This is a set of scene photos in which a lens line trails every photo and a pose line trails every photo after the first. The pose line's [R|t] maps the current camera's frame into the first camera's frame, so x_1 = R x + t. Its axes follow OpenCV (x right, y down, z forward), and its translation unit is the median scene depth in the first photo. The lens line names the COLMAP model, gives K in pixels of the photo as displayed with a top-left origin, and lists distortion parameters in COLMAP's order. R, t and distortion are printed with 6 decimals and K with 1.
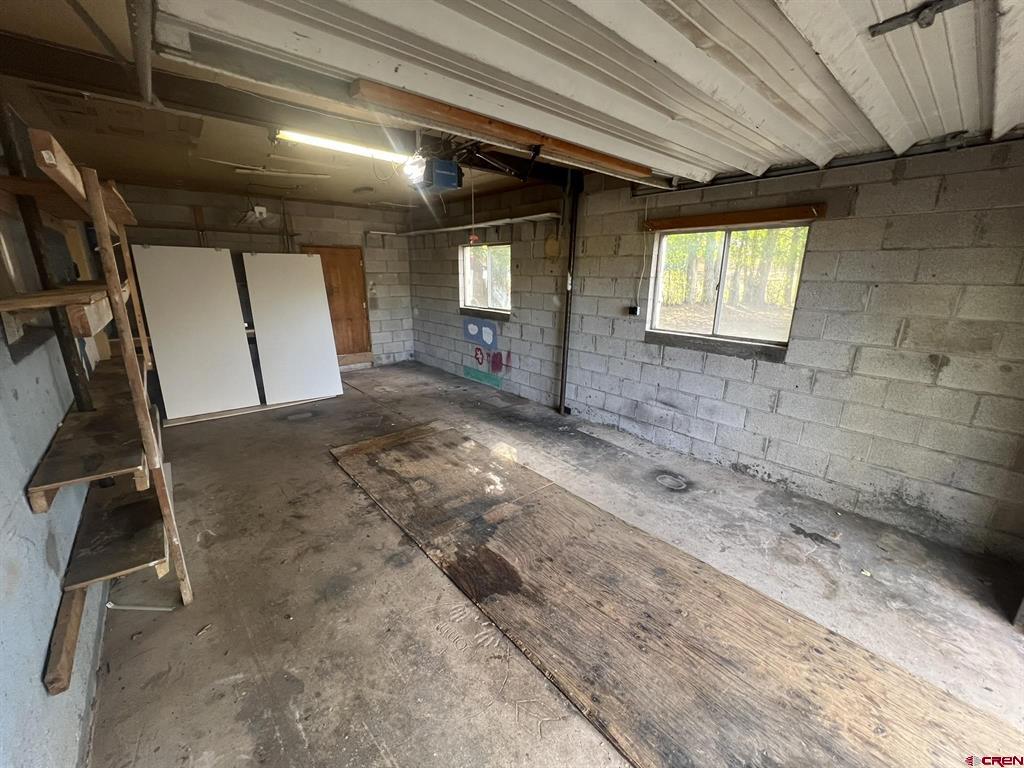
lens RADIAL K [[406.1, 0, 510.4], [0, 406.1, 387.3], [0, 0, 1]] dist [-0.001814, -0.000314]
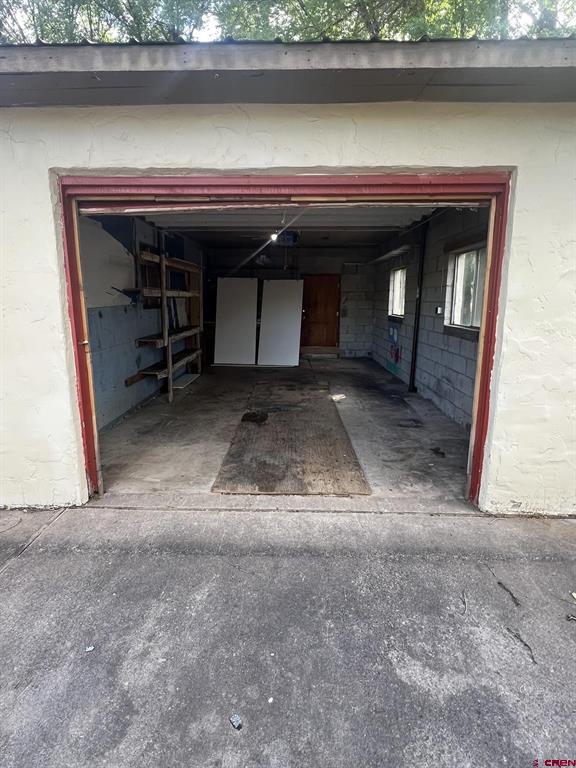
lens RADIAL K [[424.0, 0, 288.0], [0, 424.0, 384.0], [0, 0, 1]] dist [0.000643, 0.000041]
pose [[0.745953, 0.123315, -0.654482, 0.808317], [-0.177520, 0.983971, -0.016934, 0.151778], [0.641904, 0.128816, 0.755888, -0.330663]]
